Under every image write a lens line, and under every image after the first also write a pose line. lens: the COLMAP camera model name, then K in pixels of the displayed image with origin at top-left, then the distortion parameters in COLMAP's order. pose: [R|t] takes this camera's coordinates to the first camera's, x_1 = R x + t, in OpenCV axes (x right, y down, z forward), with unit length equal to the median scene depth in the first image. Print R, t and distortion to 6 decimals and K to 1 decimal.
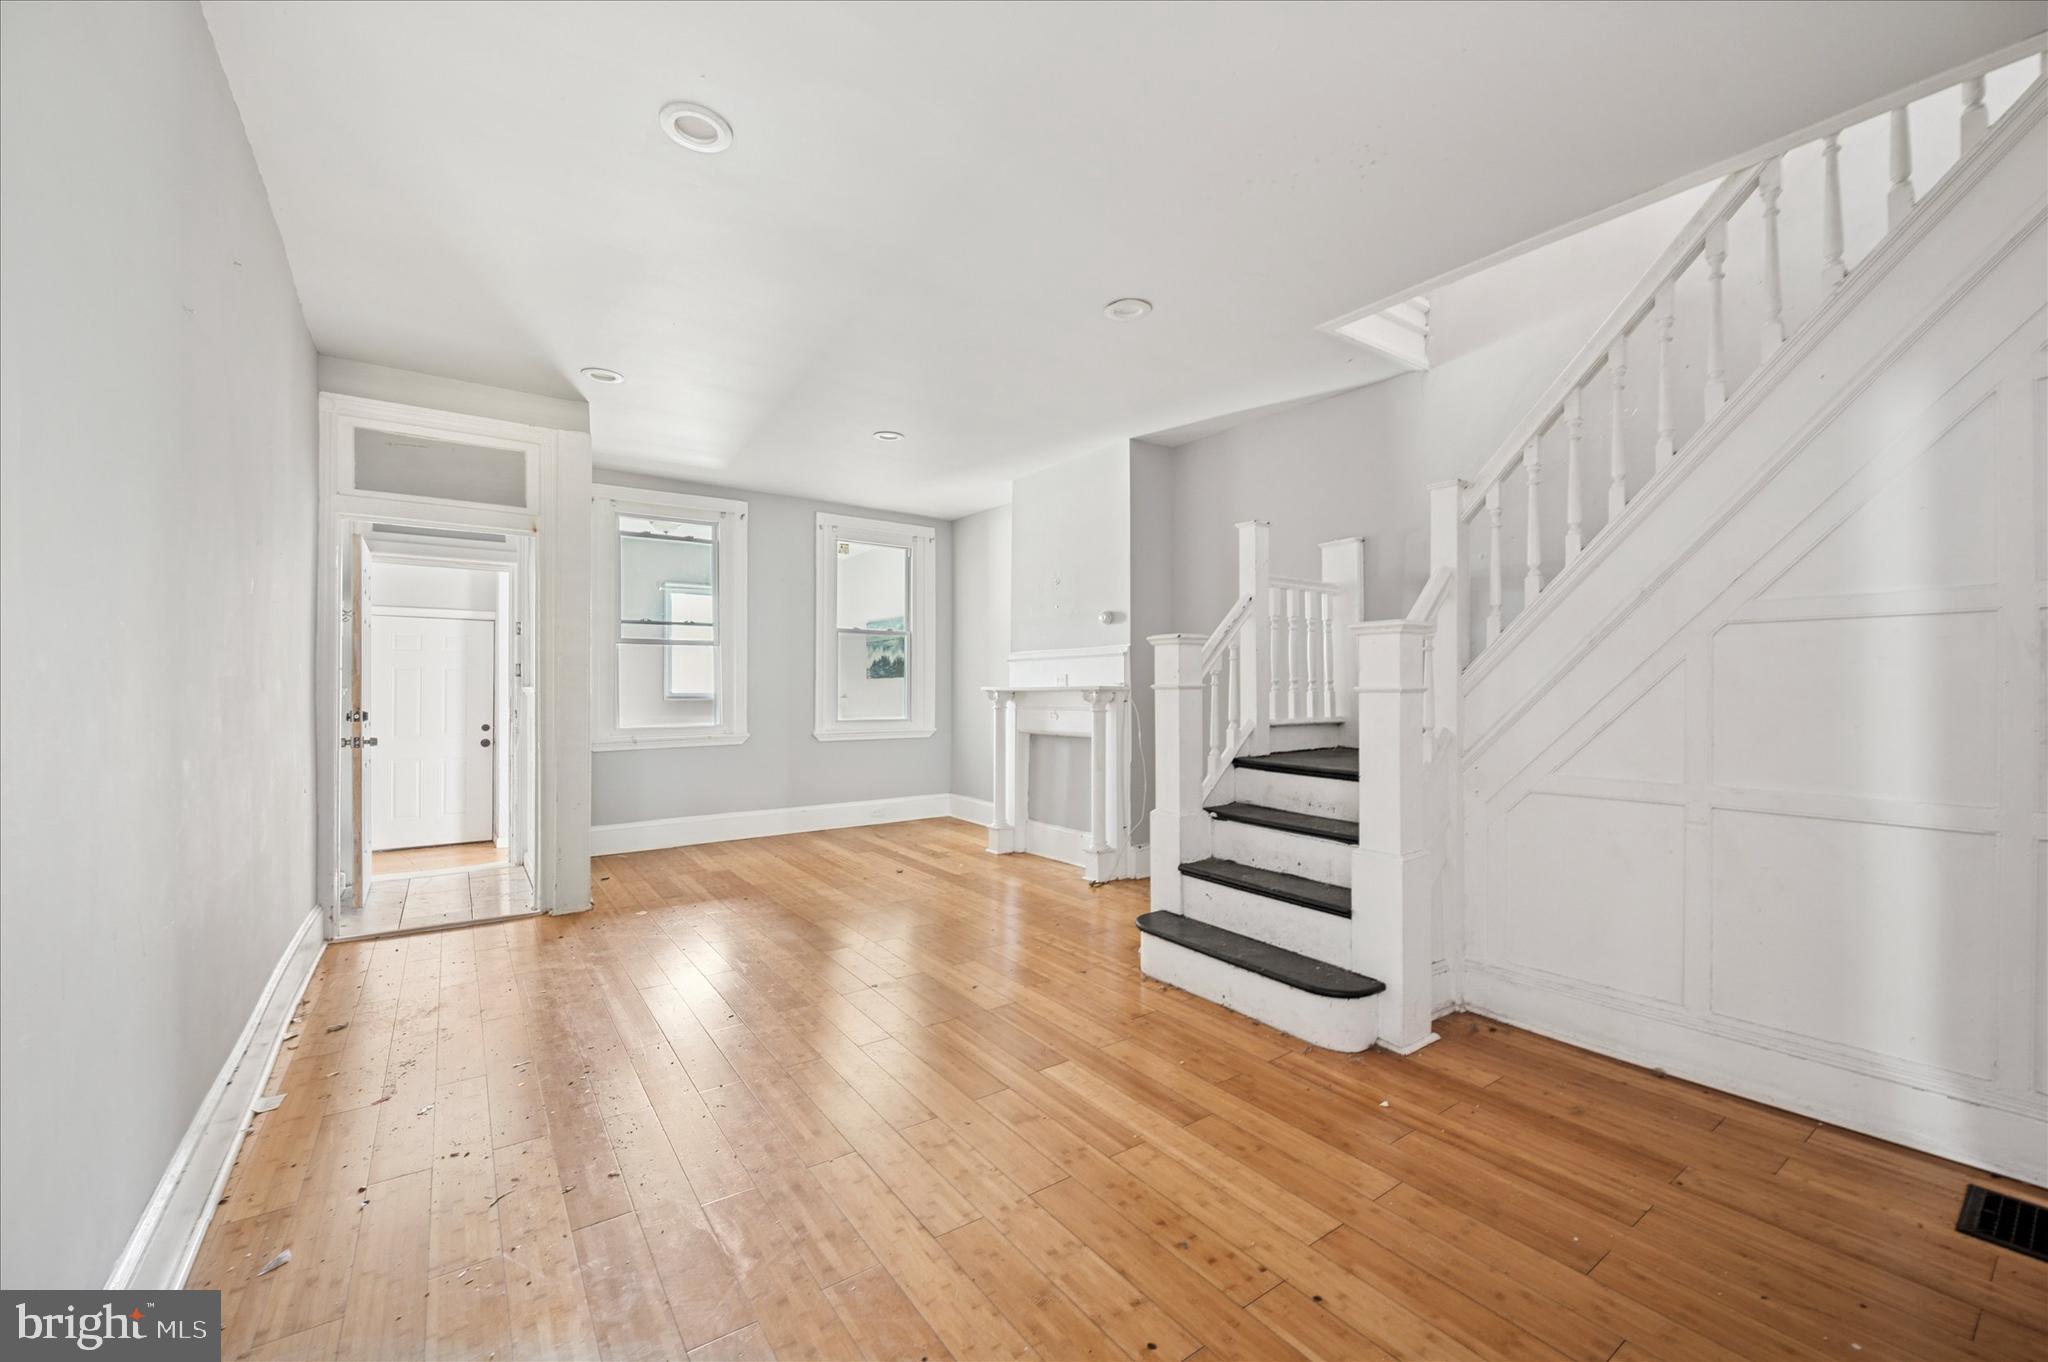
lens RADIAL K [[809.3, 0, 1025.0], [0, 809.3, 685.5], [0, 0, 1]] dist [-0.001749, -0.000129]
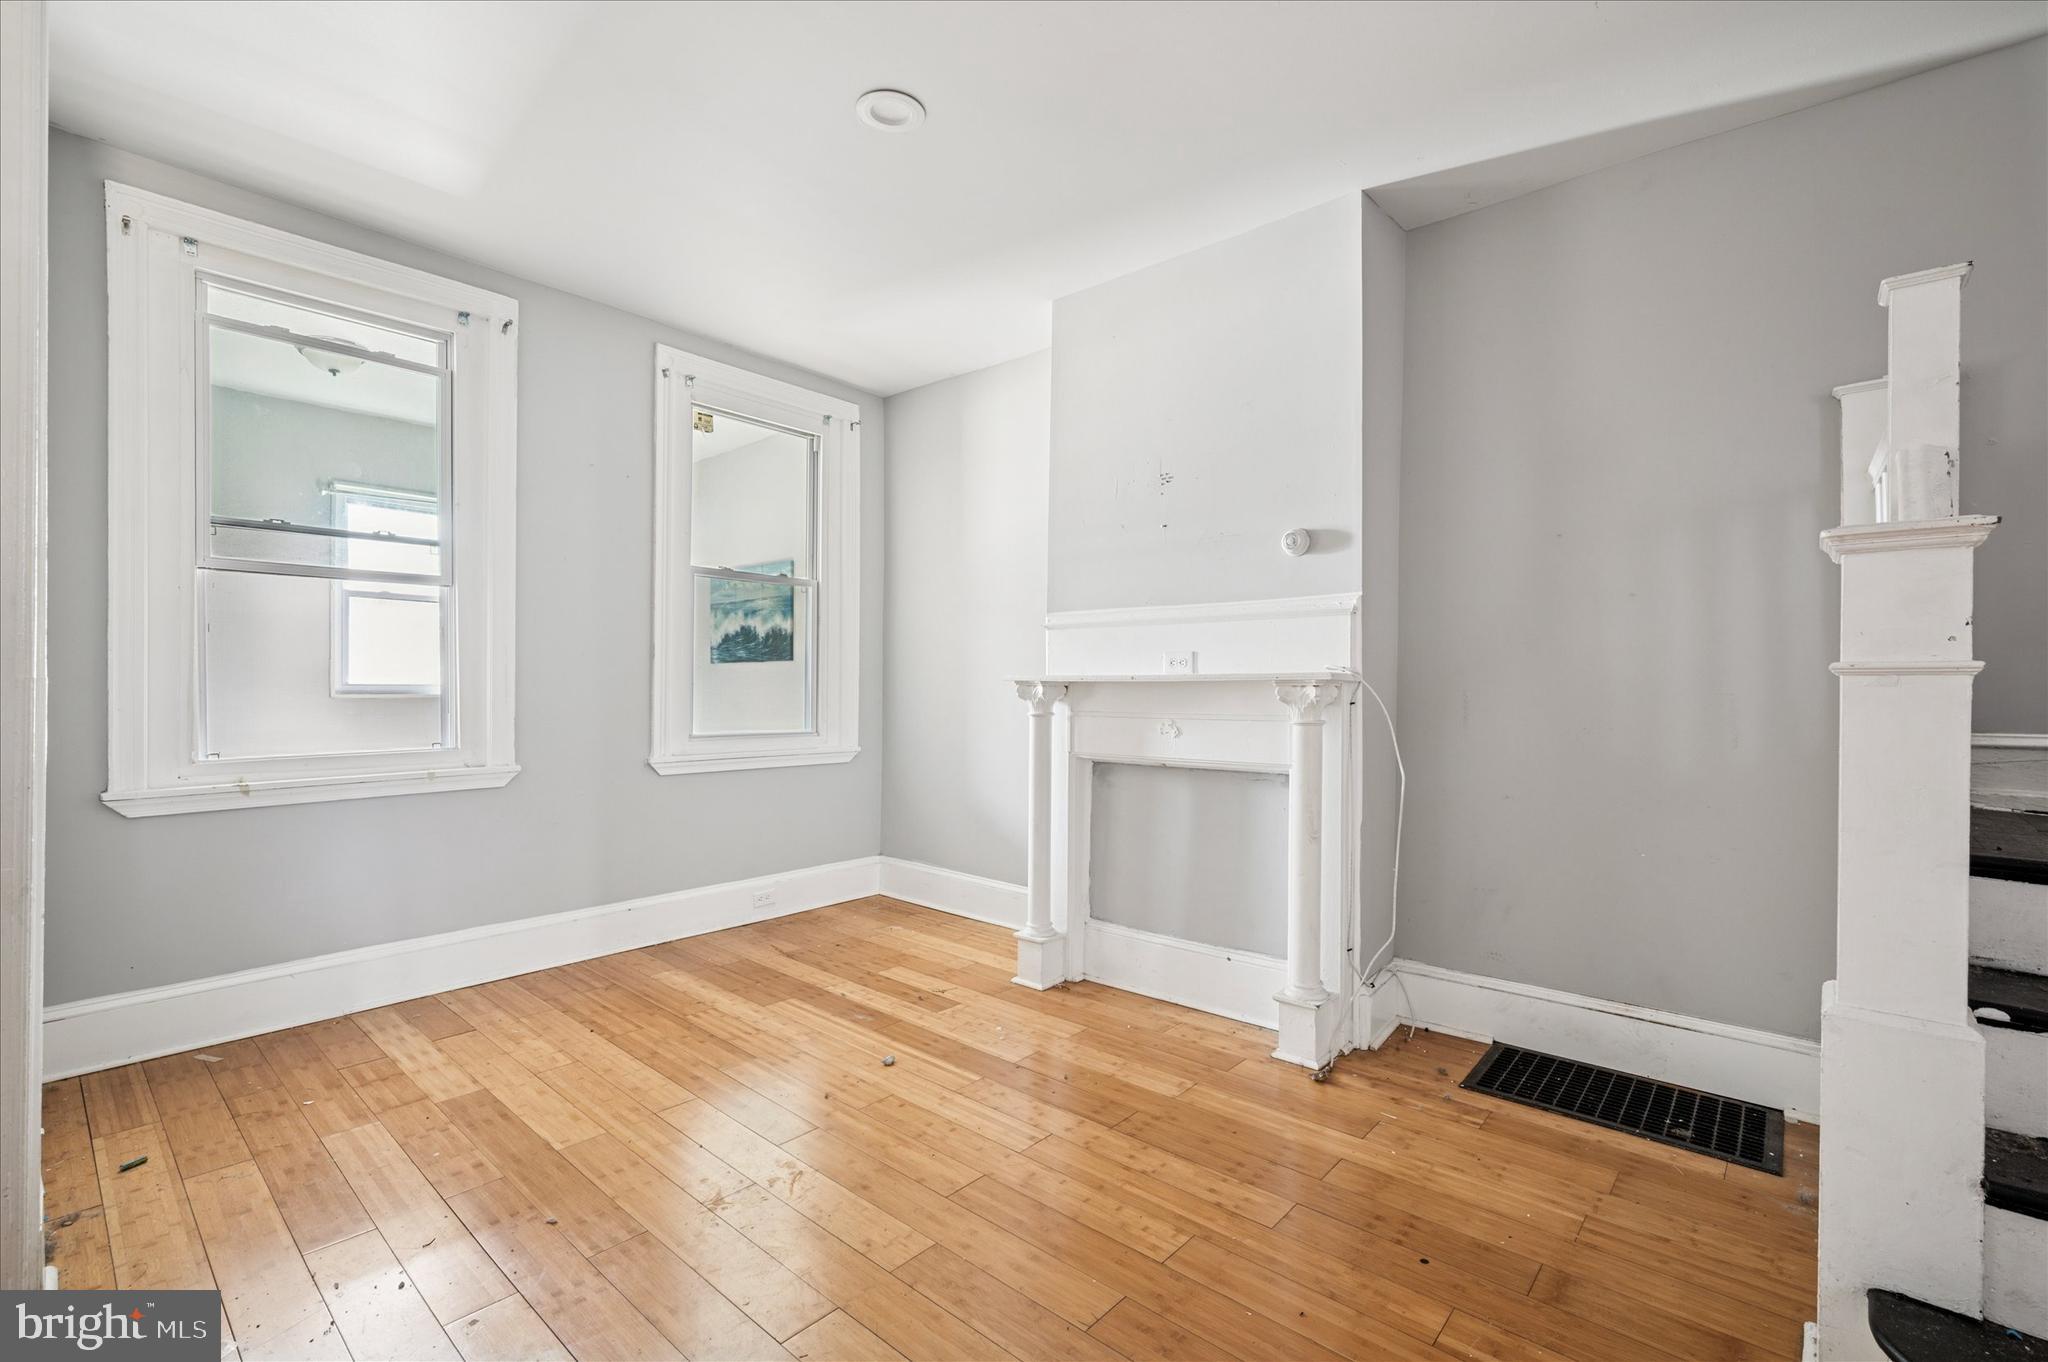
lens RADIAL K [[892.5, 0, 1024.9], [0, 892.5, 691.6], [0, 0, 1]] dist [-0.003105, 0.000063]
pose [[0.973881, 0.005117, 0.227002, -0.182543], [-0.007597, 0.999921, 0.010054, 0.007144], [-0.226933, -0.011516, 0.973842, 0.441675]]
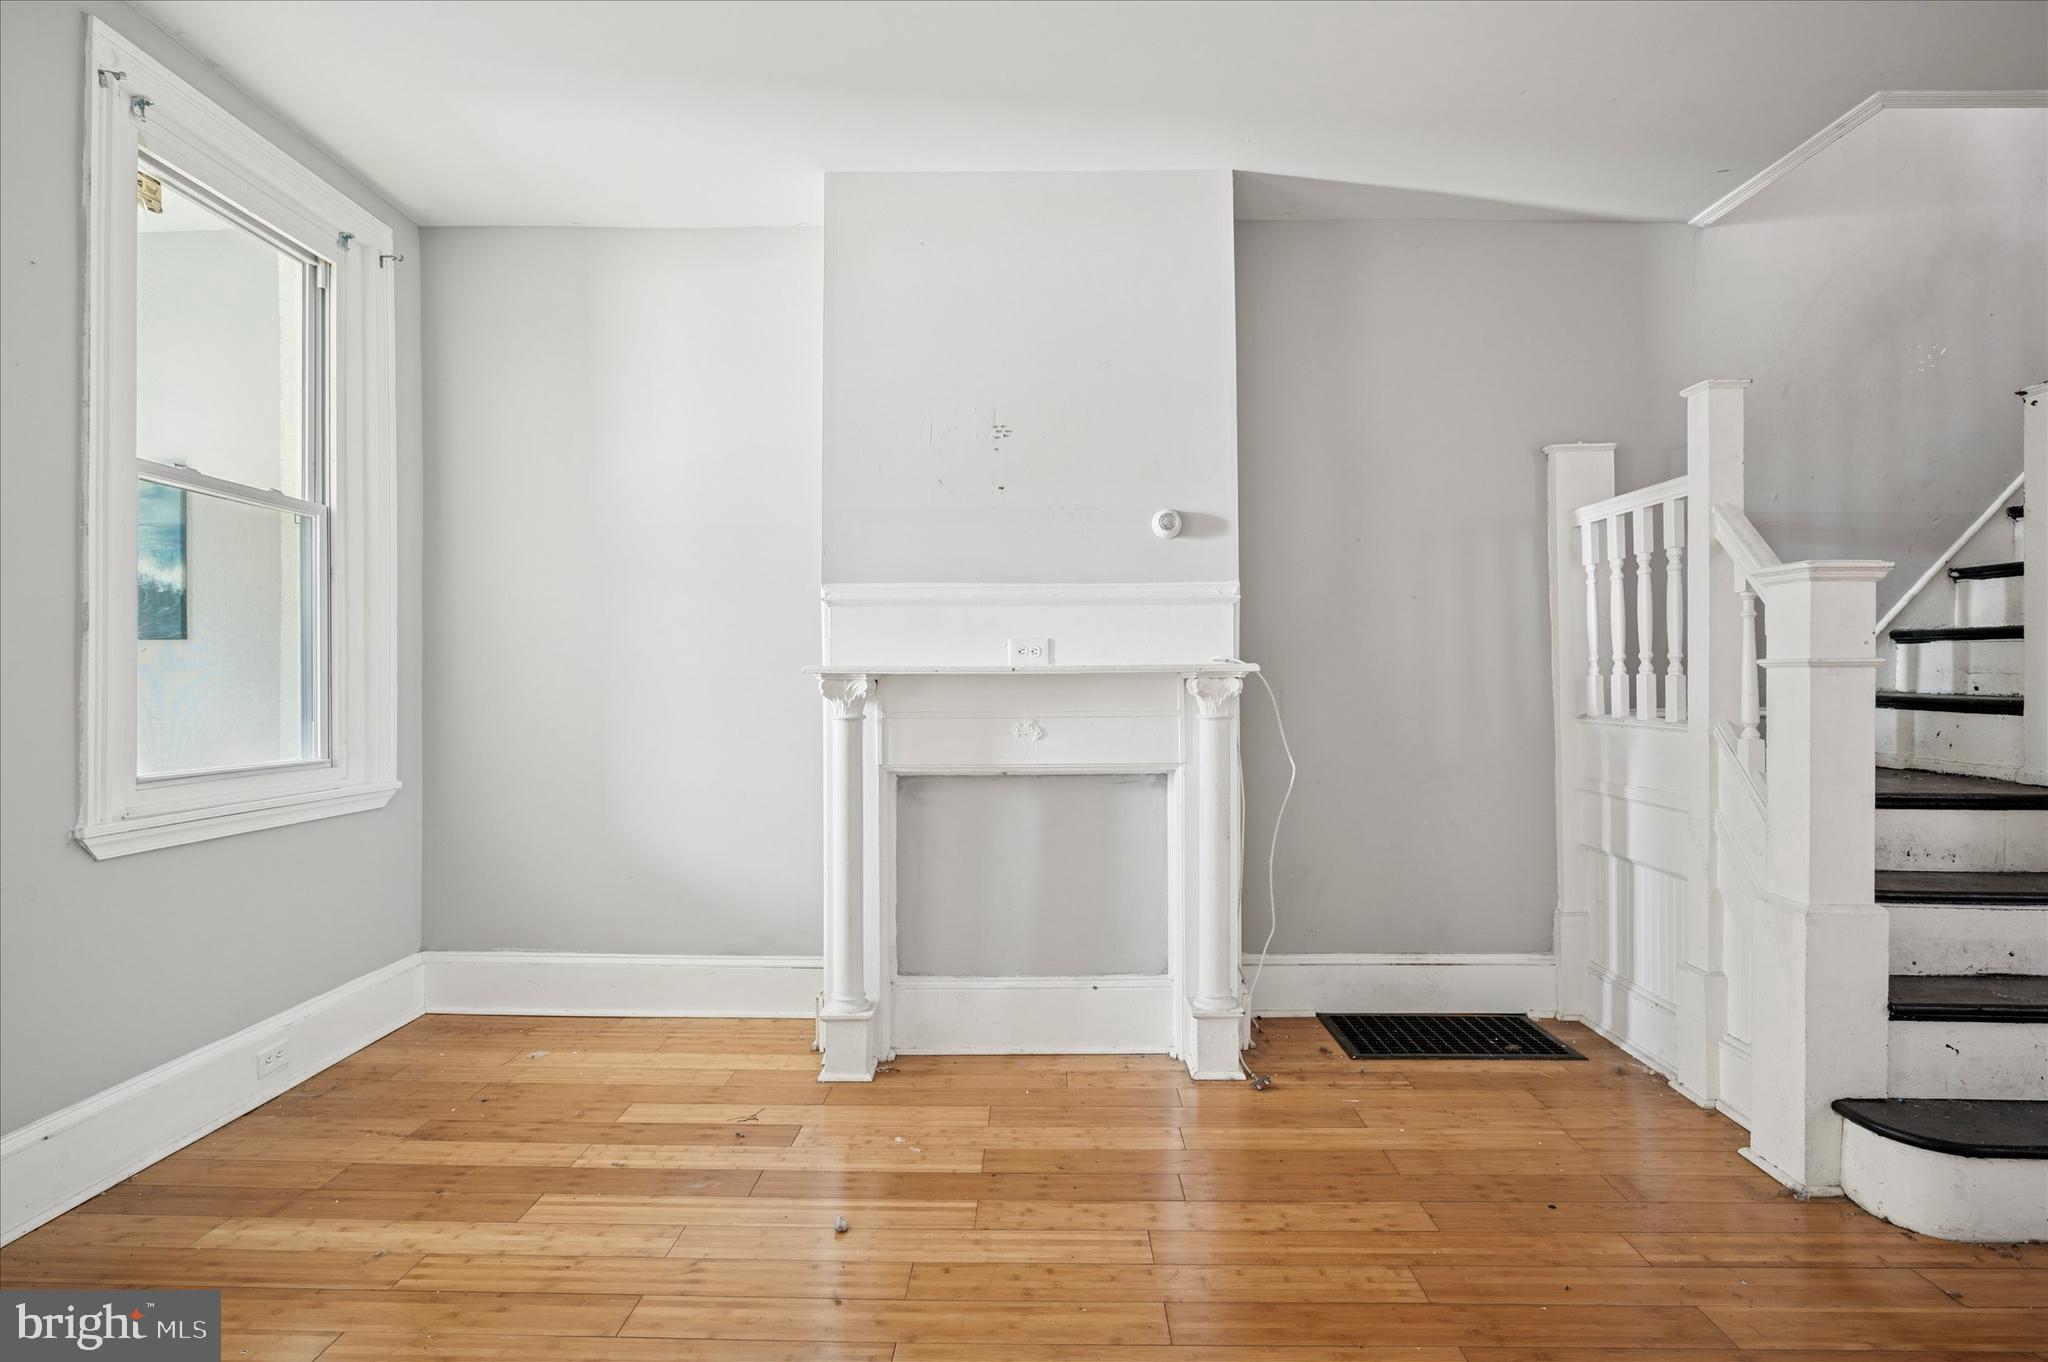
lens RADIAL K [[1049.4, 0, 1024.0], [0, 1049.4, 681.0], [0, 0, 1]] dist [-0.003681, -0.000917]
pose [[0.595795, -0.000567, 0.803136, -0.417004], [-0.002136, 0.999995, 0.002291, 0.008353], [-0.803134, -0.003080, 0.595791, 0.638906]]
